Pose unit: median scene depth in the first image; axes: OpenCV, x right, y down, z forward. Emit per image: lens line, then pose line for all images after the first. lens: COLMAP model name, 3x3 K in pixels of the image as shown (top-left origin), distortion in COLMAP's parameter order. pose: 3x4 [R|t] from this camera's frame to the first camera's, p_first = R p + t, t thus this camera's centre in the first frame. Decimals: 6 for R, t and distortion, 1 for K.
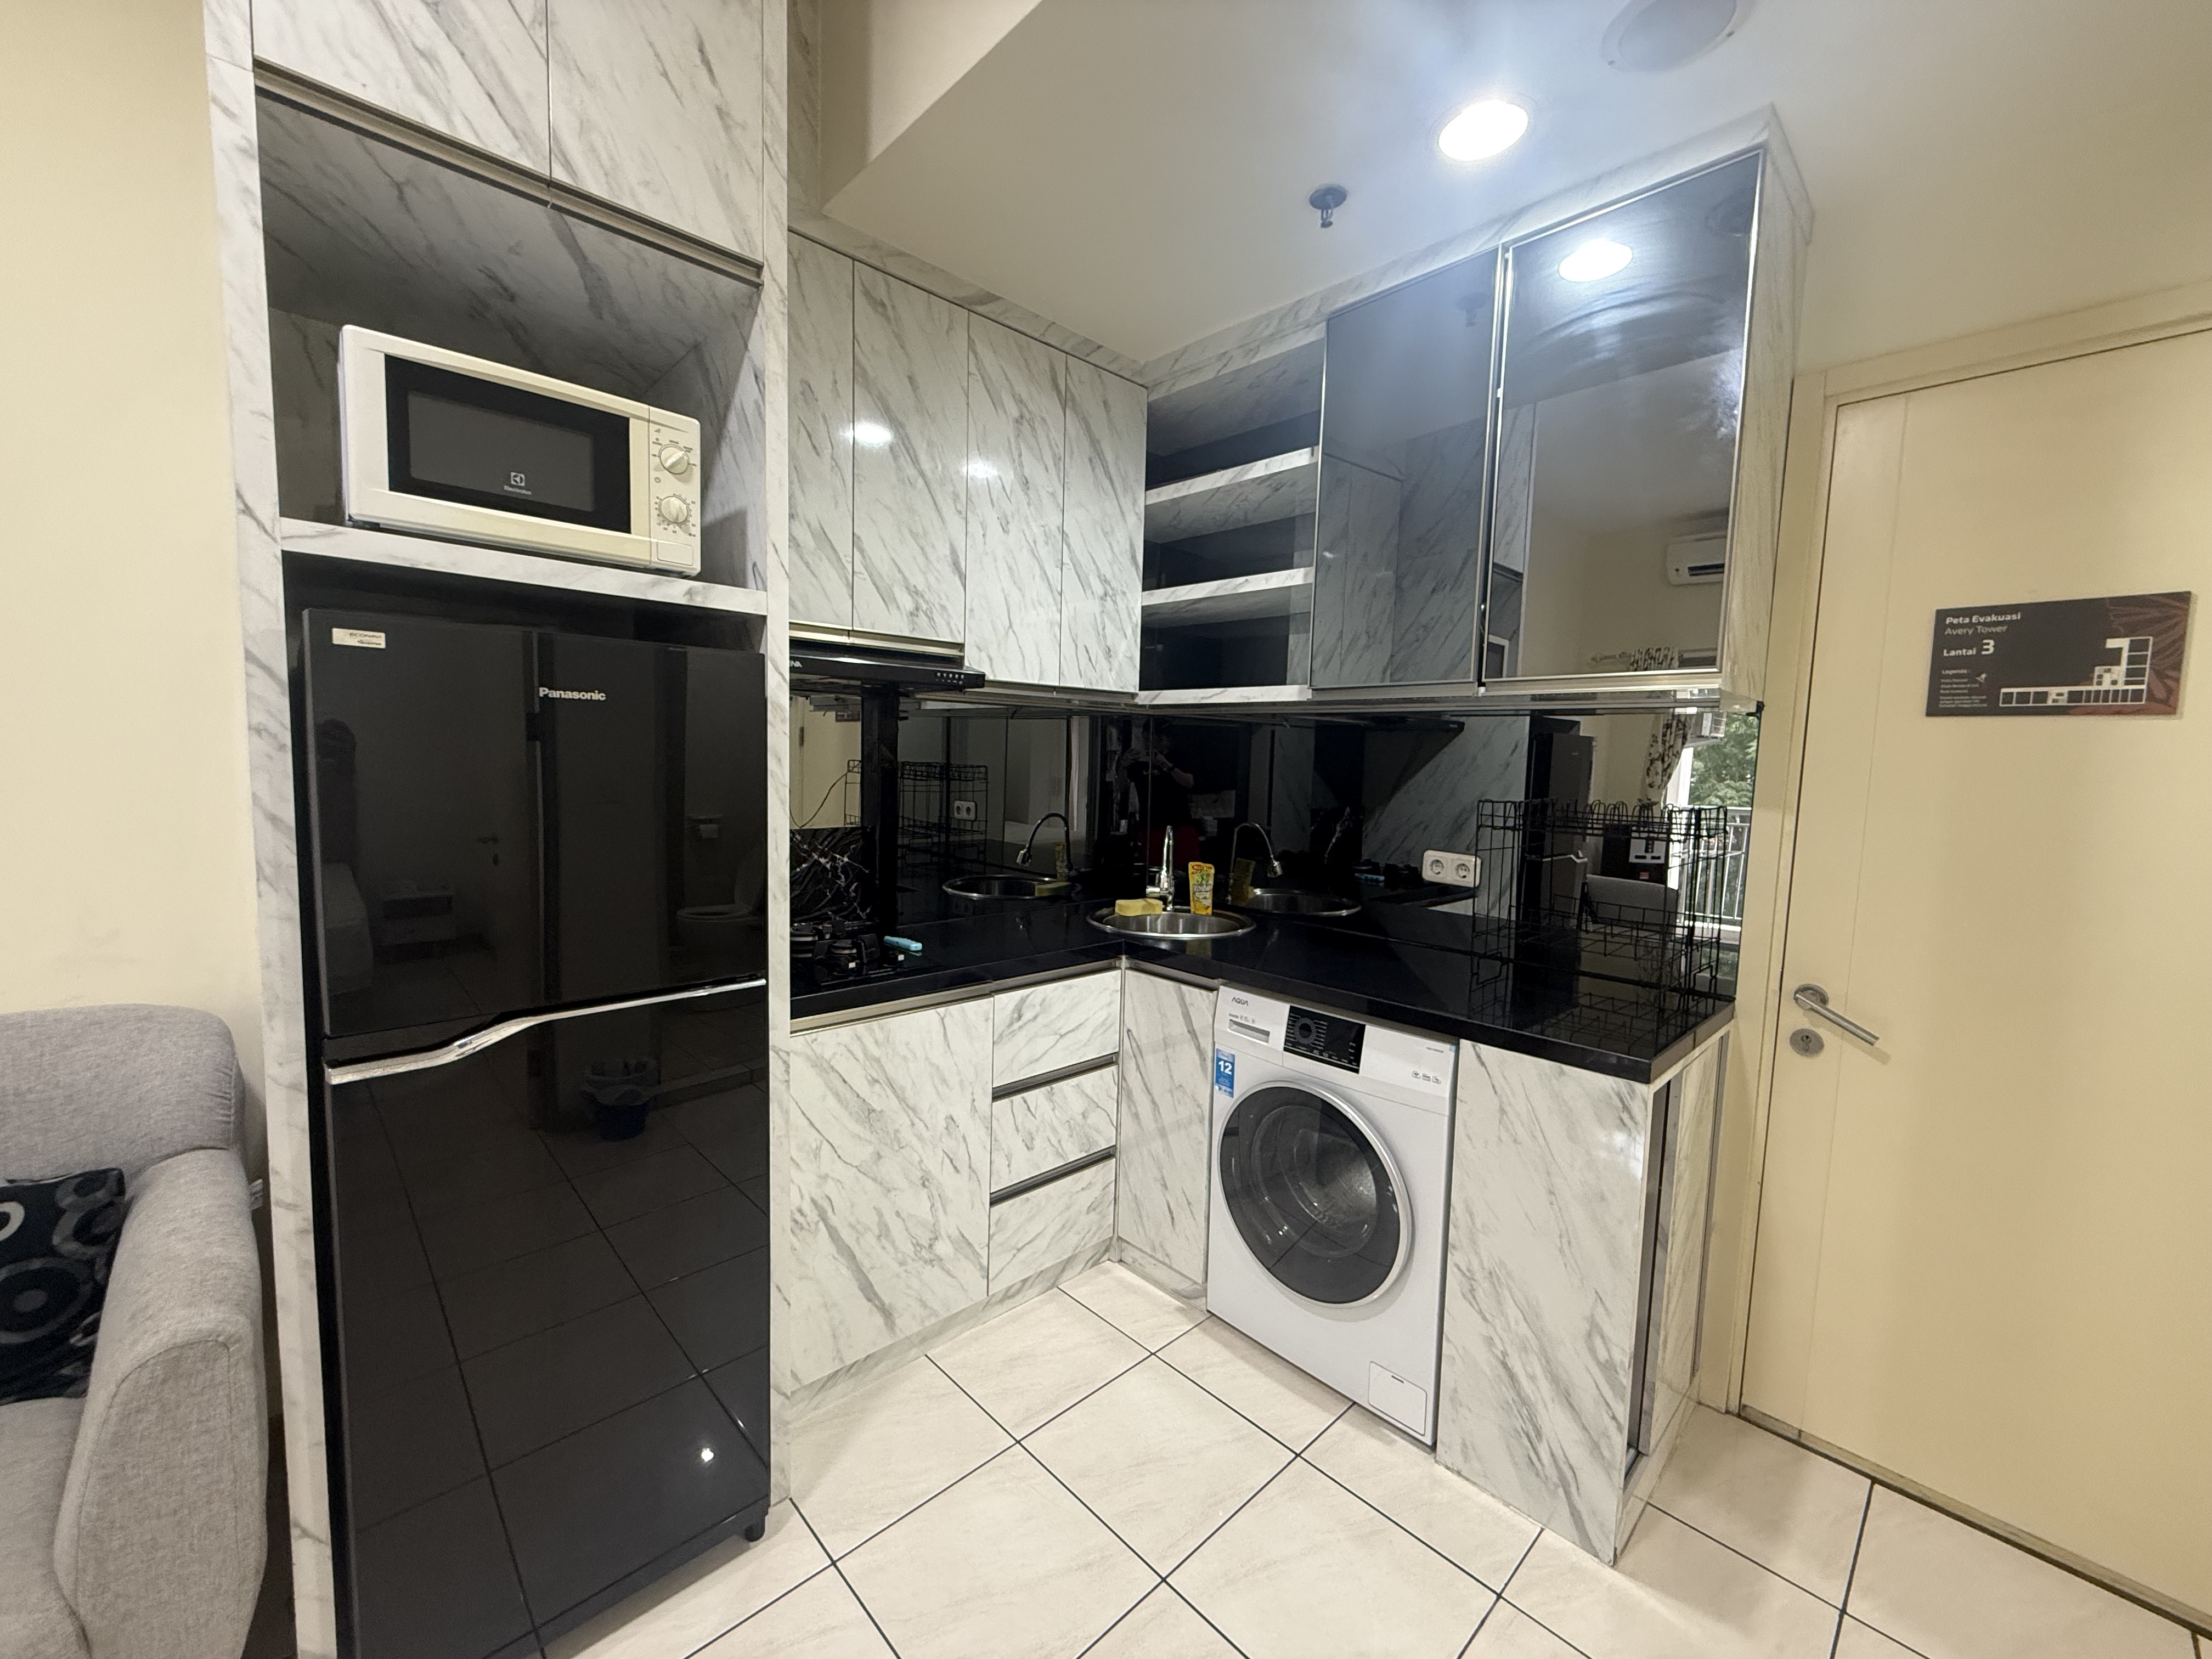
lens RADIAL K [[883.3, 0, 1102.3], [0, 883.3, 831.7], [0, 0, 1]] dist [-0.002110, -0.000516]
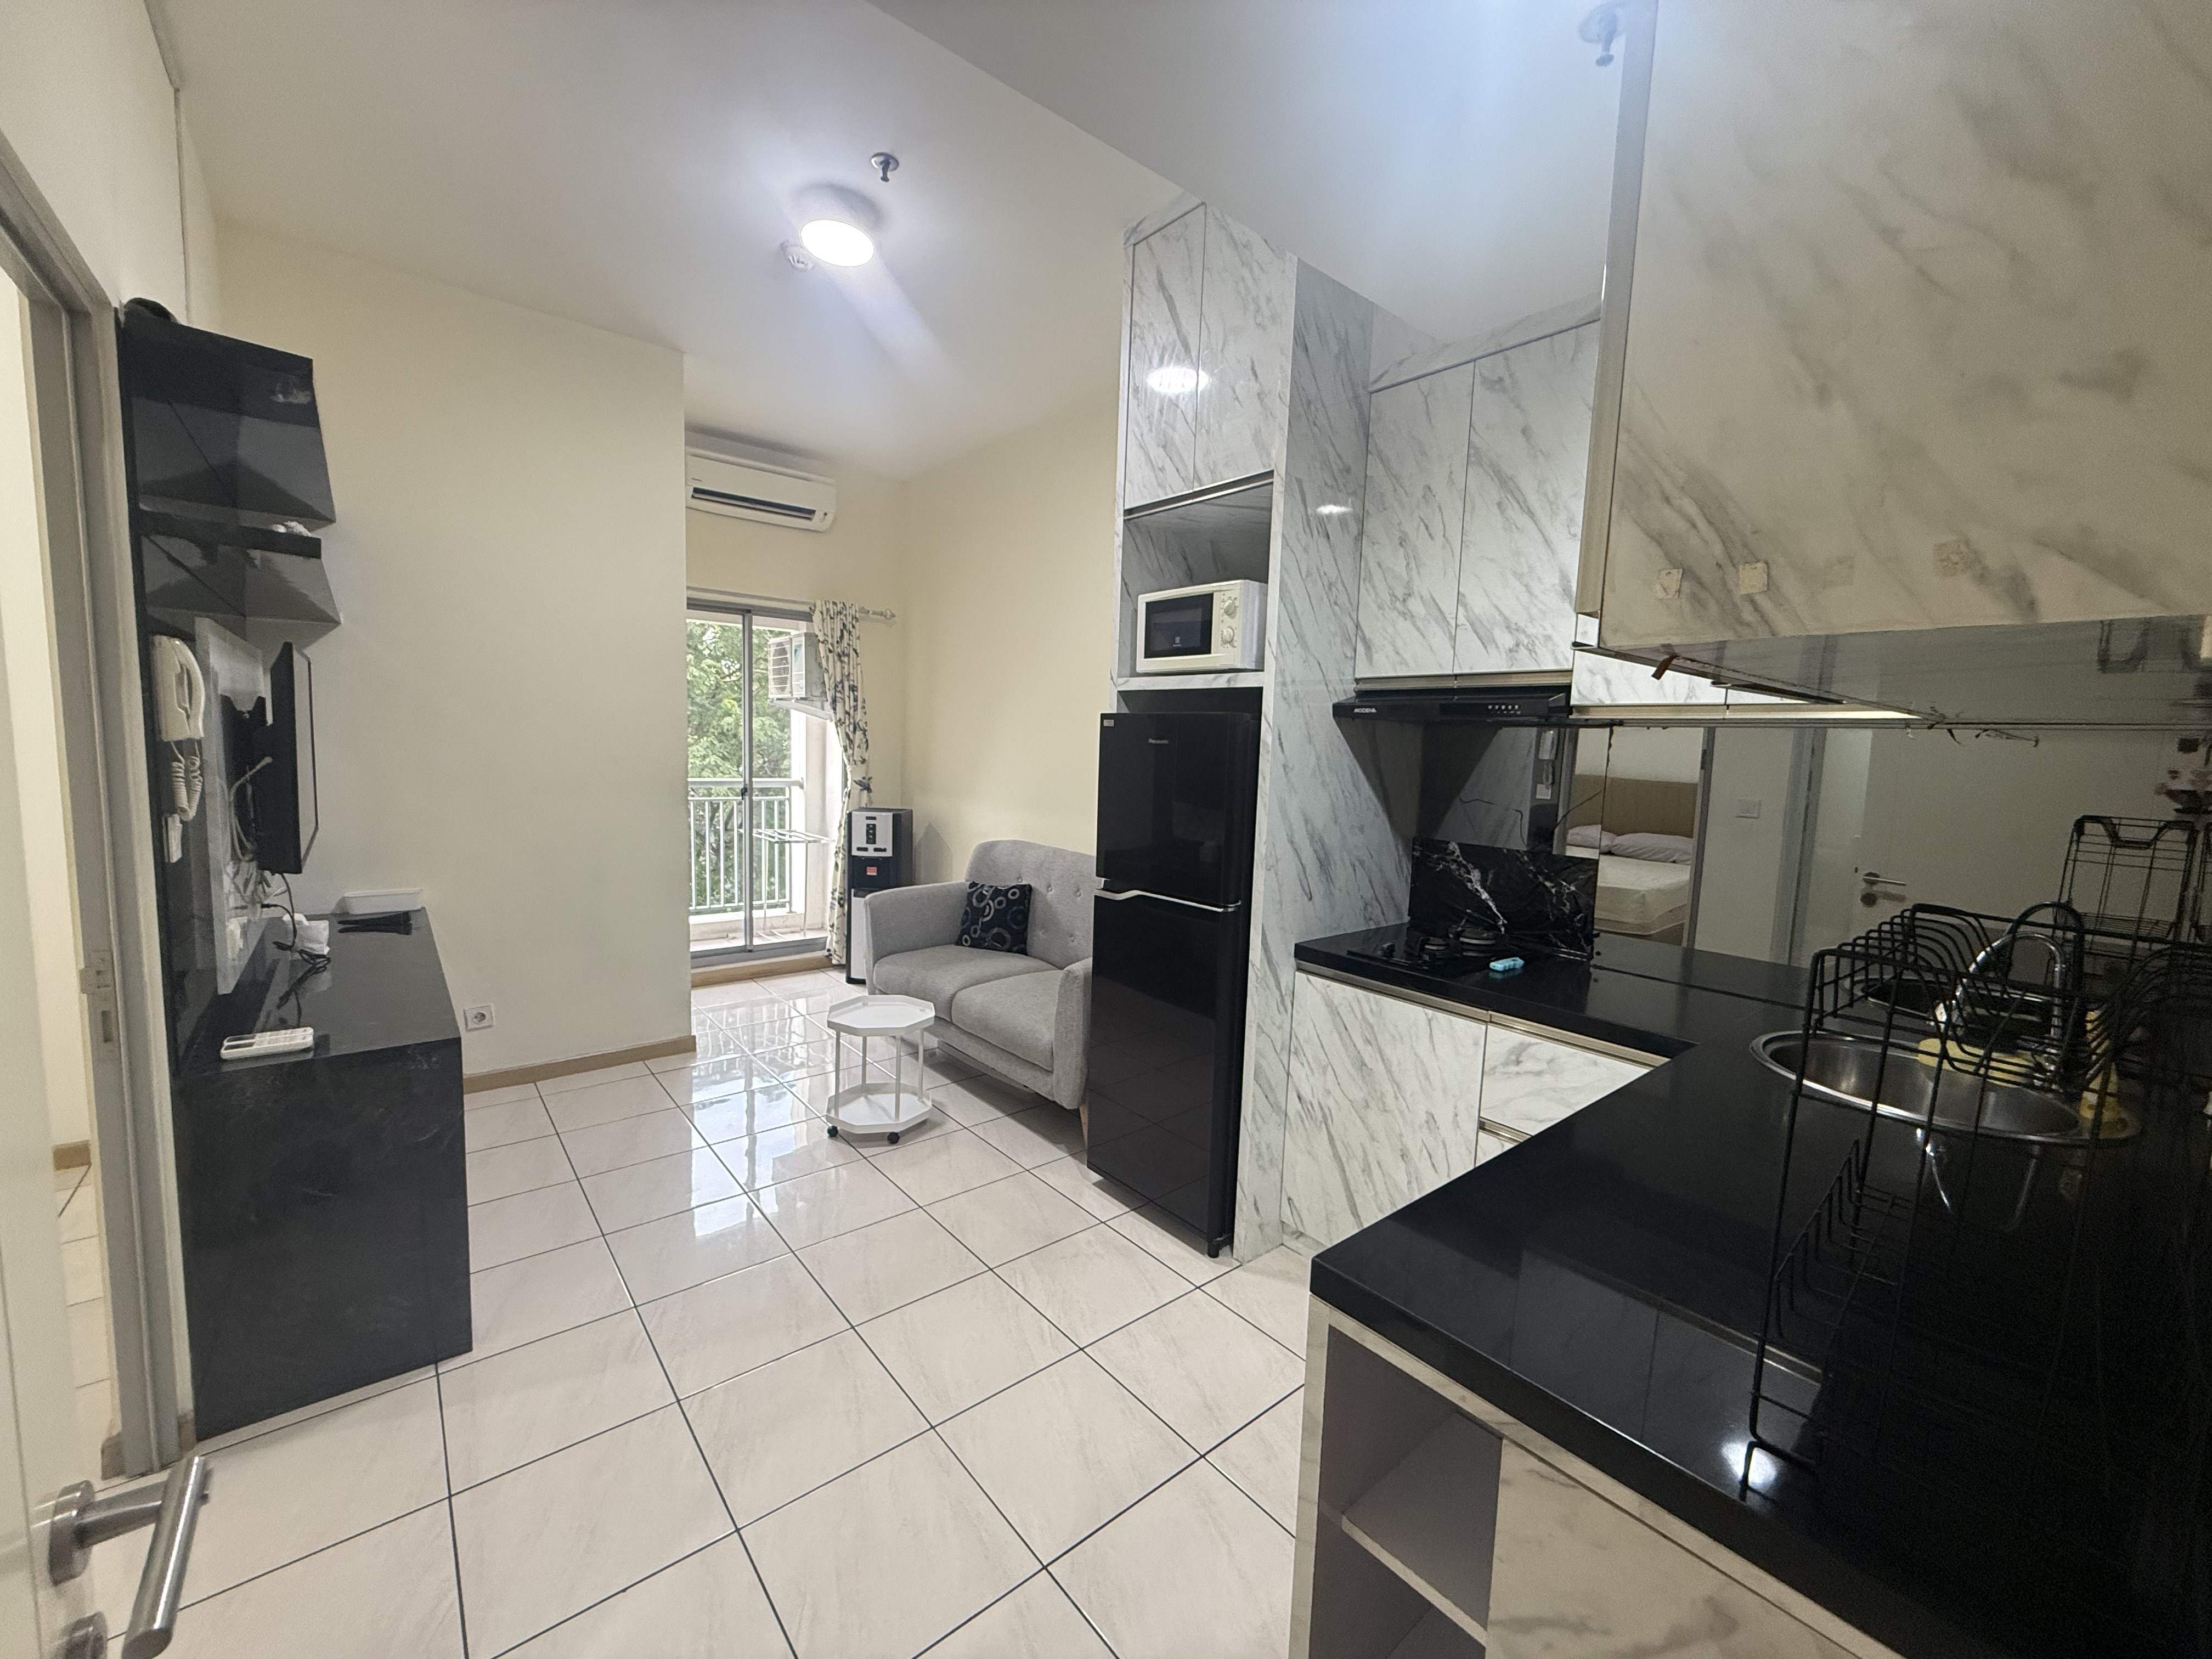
lens RADIAL K [[883.3, 0, 1101.7], [0, 883.3, 828.9], [0, 0, 1]] dist [-0.002110, -0.000516]
pose [[-0.073306, 0.069498, -0.994885, 0.946731], [-0.121412, 0.989527, 0.078070, -0.061626], [0.989892, 0.126514, -0.064100, 0.648428]]
